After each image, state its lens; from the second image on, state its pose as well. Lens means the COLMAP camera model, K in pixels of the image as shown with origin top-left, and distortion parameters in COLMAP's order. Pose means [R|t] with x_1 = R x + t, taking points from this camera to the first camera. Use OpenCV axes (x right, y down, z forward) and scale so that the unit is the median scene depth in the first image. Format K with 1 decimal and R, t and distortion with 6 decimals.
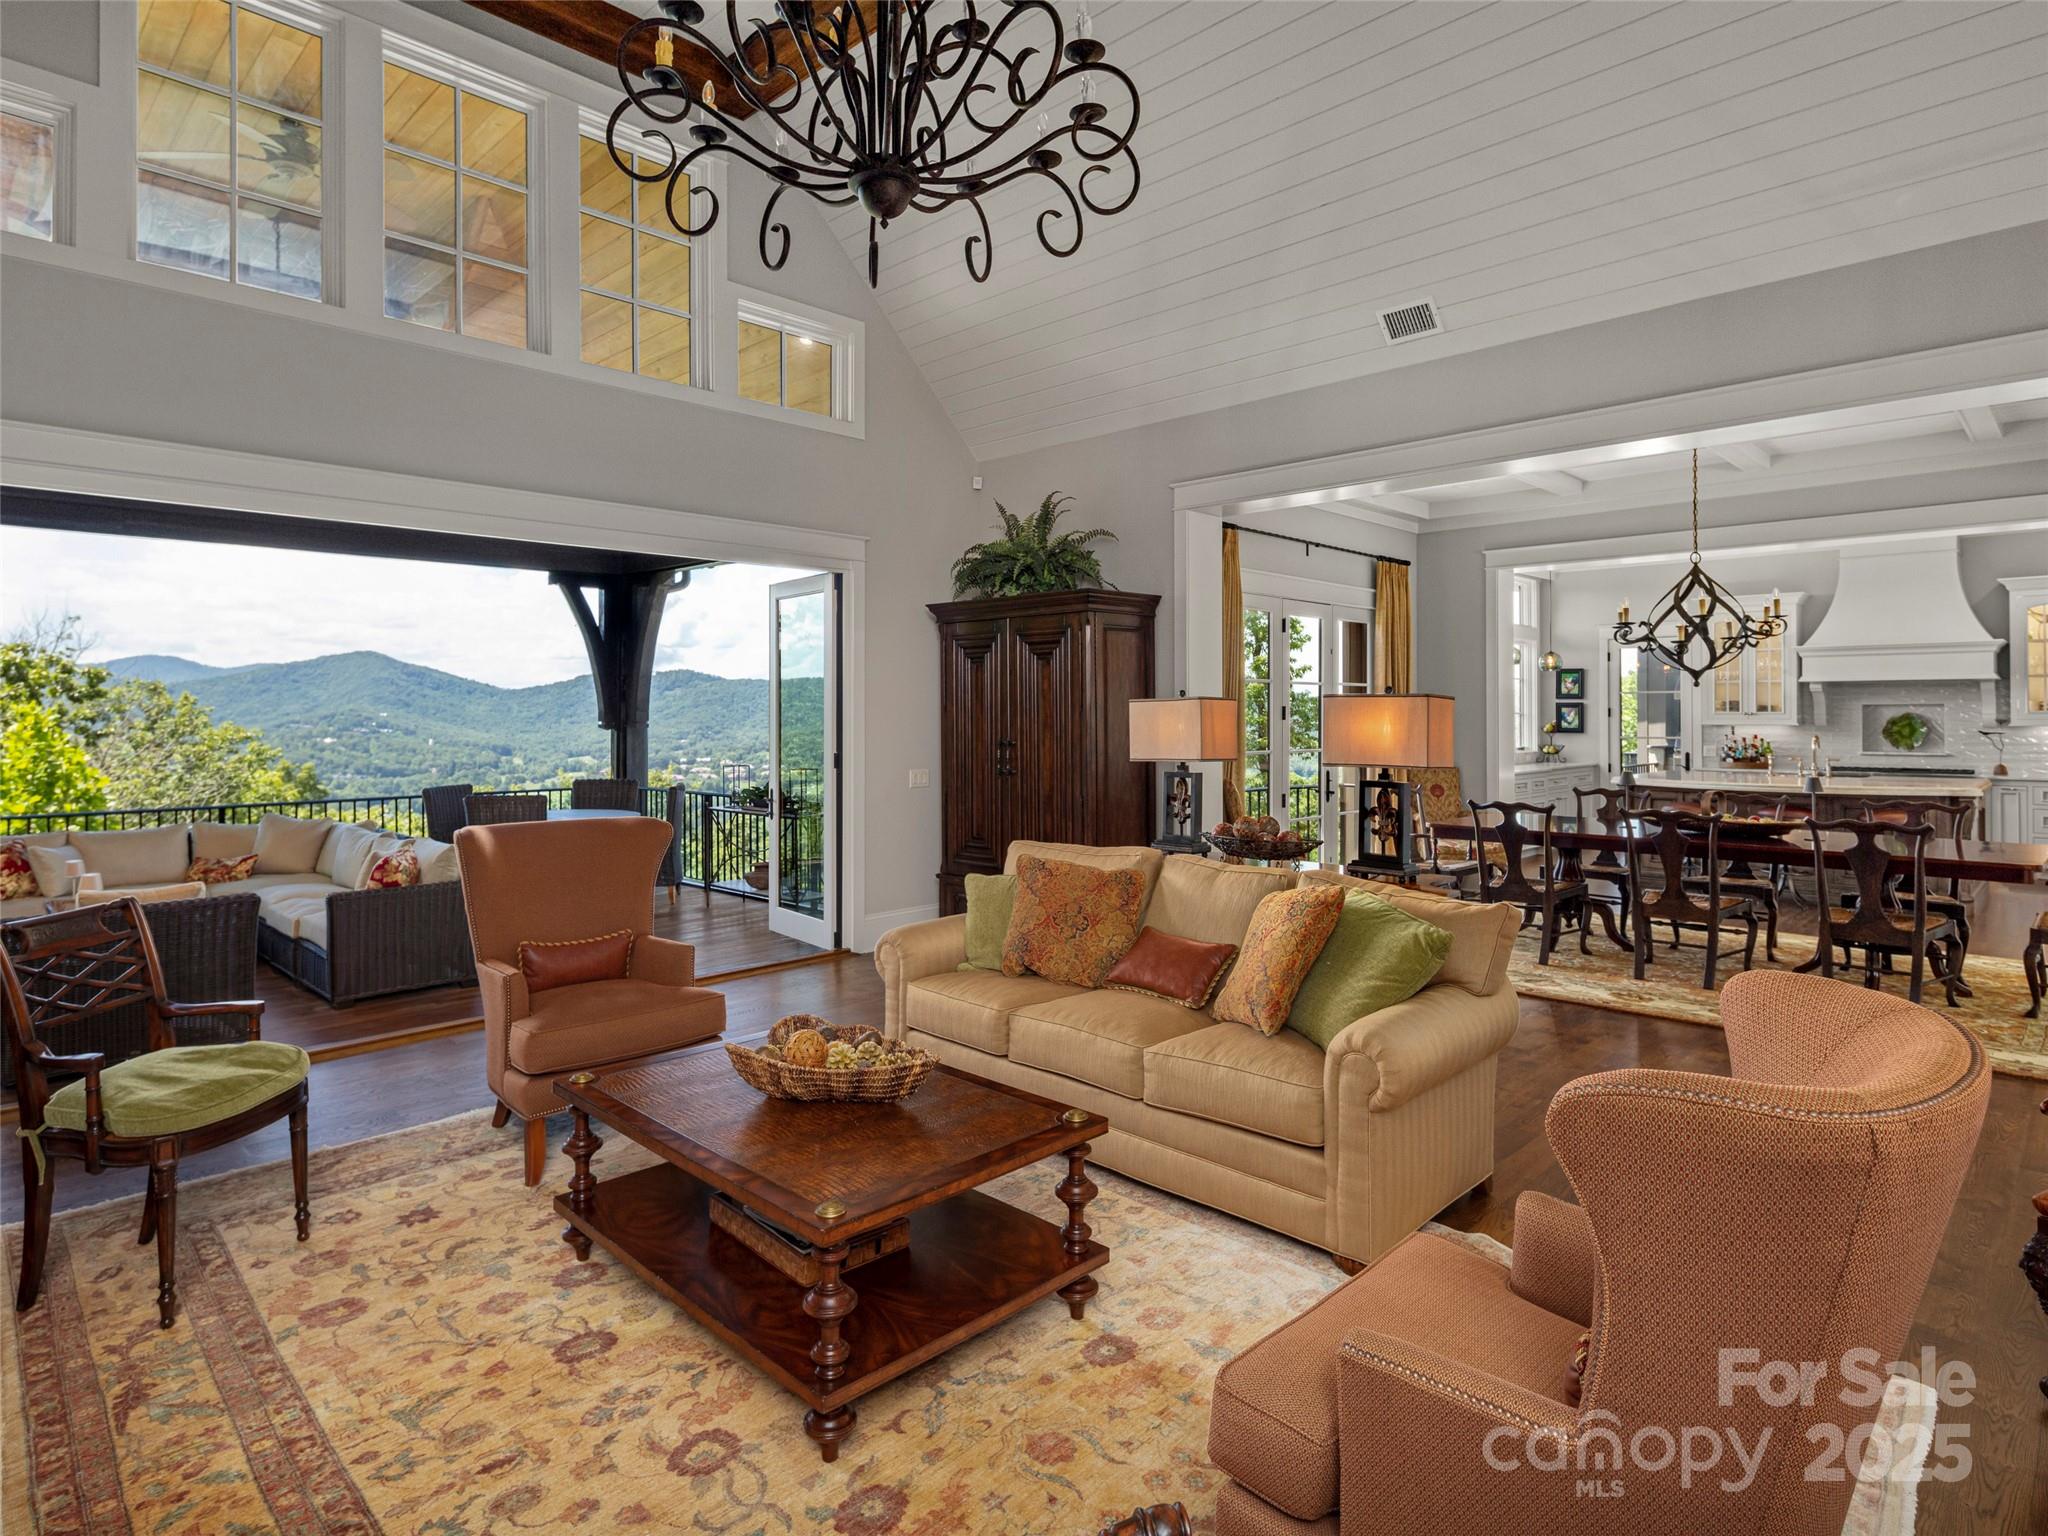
lens RADIAL K [[1123.4, 0, 1028.0], [0, 1123.4, 766.6], [0, 0, 1]] dist [-0.001204, -0.001908]
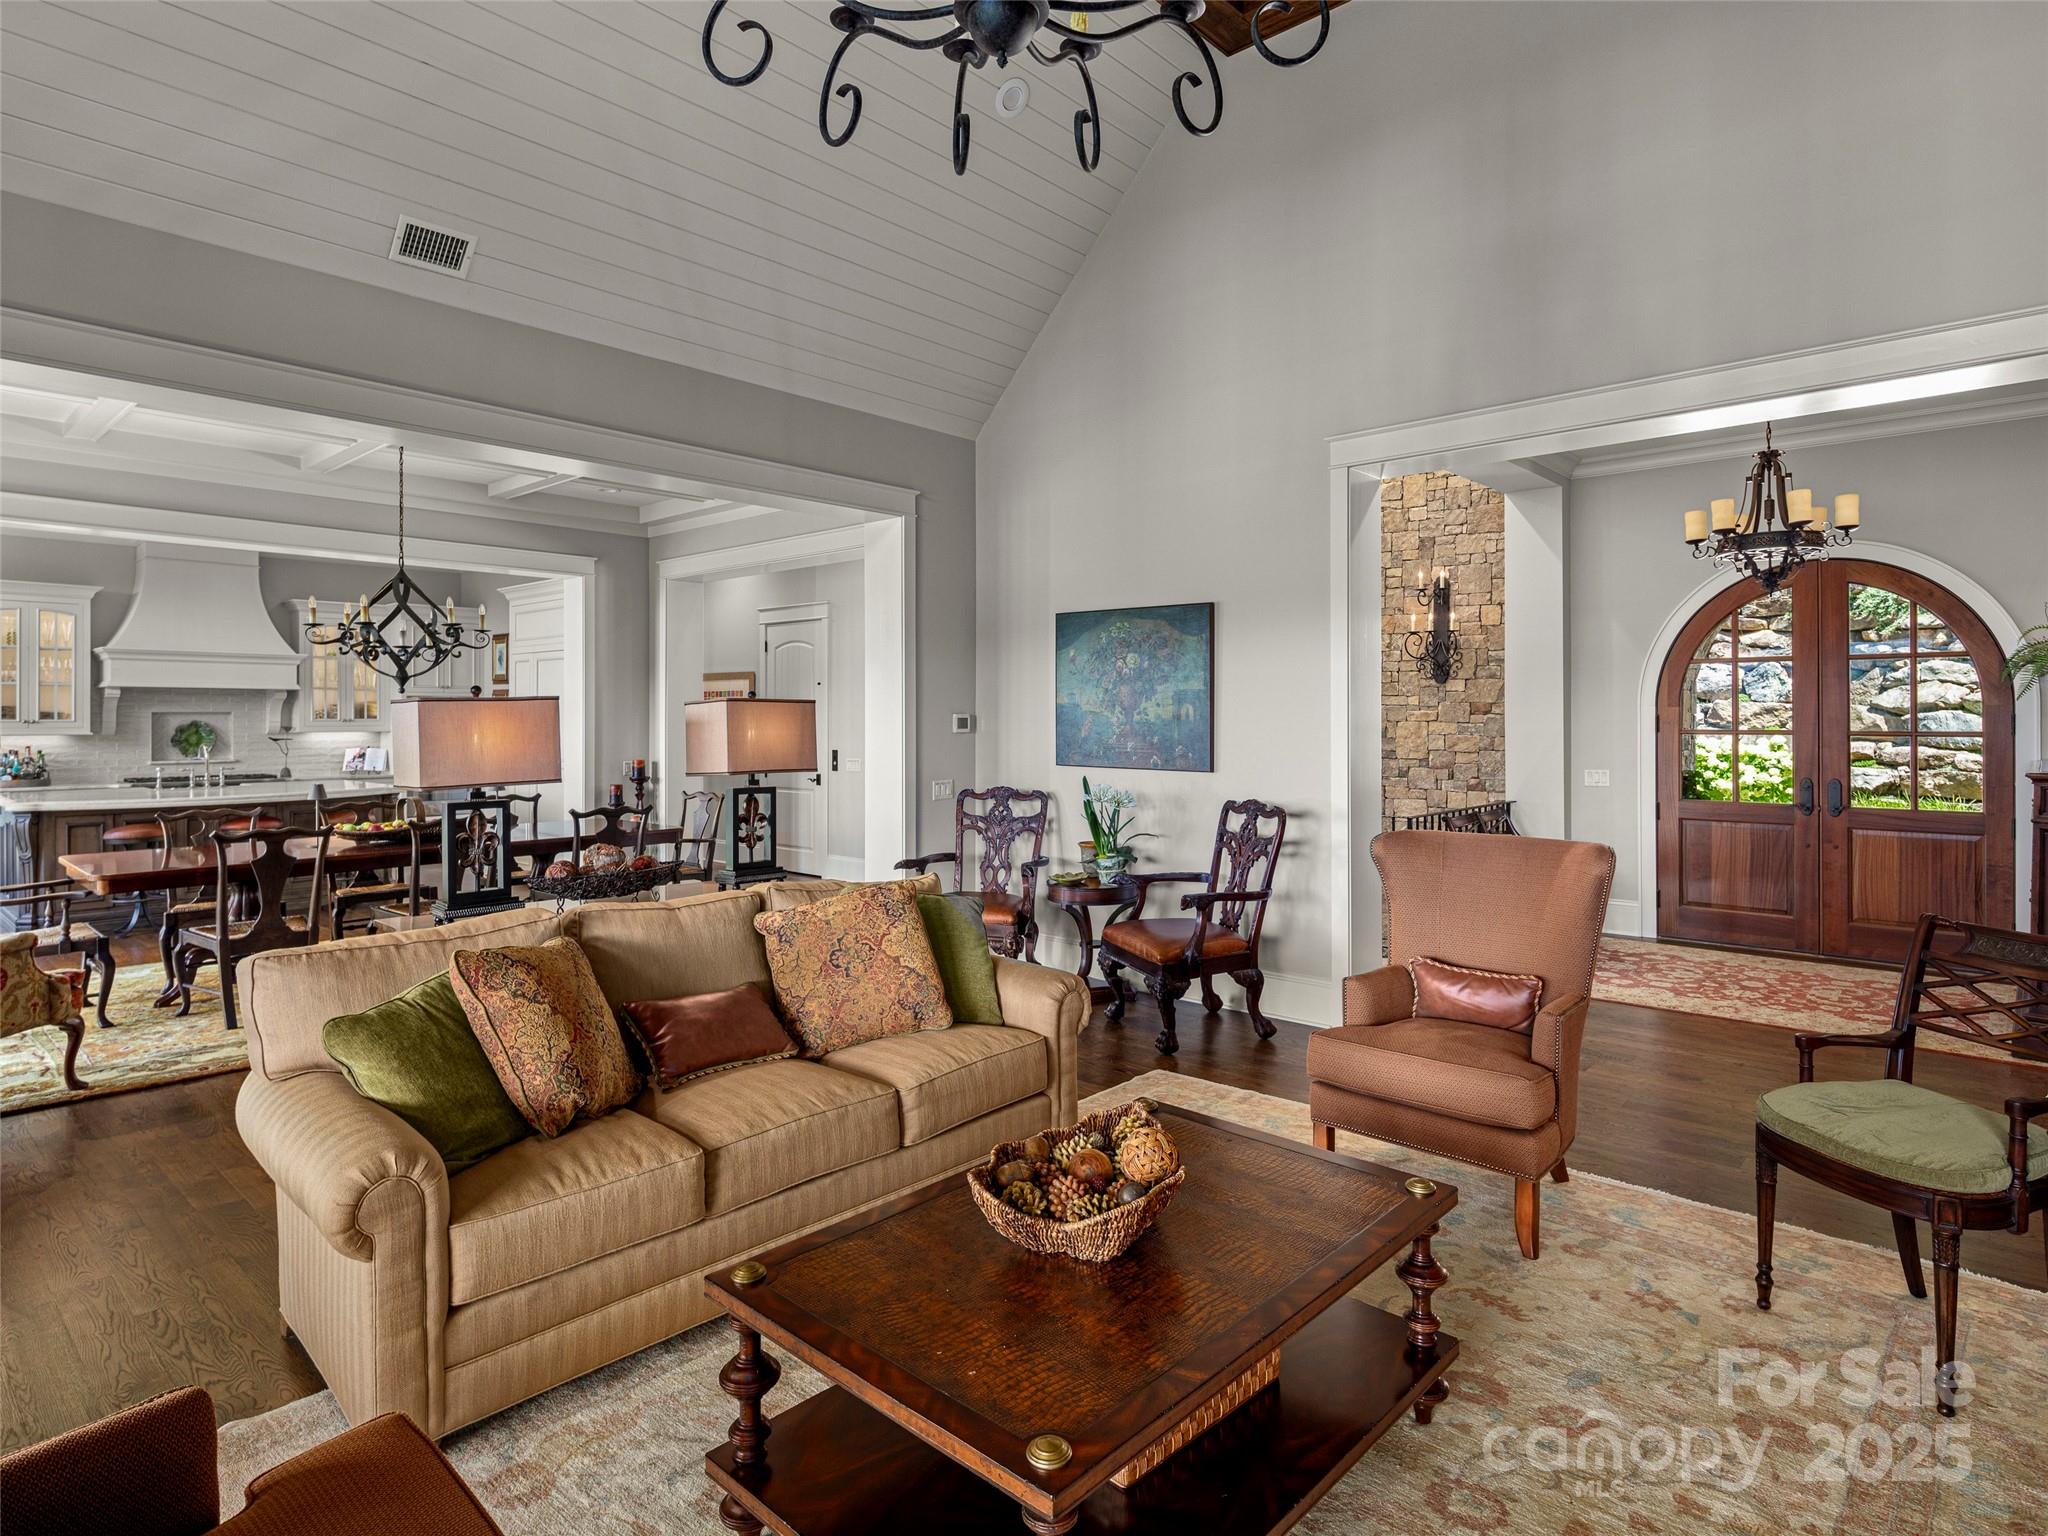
lens RADIAL K [[1123.4, 0, 1027.2], [0, 1123.4, 754.9], [0, 0, 1]] dist [-0.001204, -0.001908]
pose [[-0.039356, -0.030110, 0.998771, -0.261898], [0.049173, 0.998276, 0.032032, -0.013491], [-0.998015, 0.050373, -0.037808, 0.309841]]
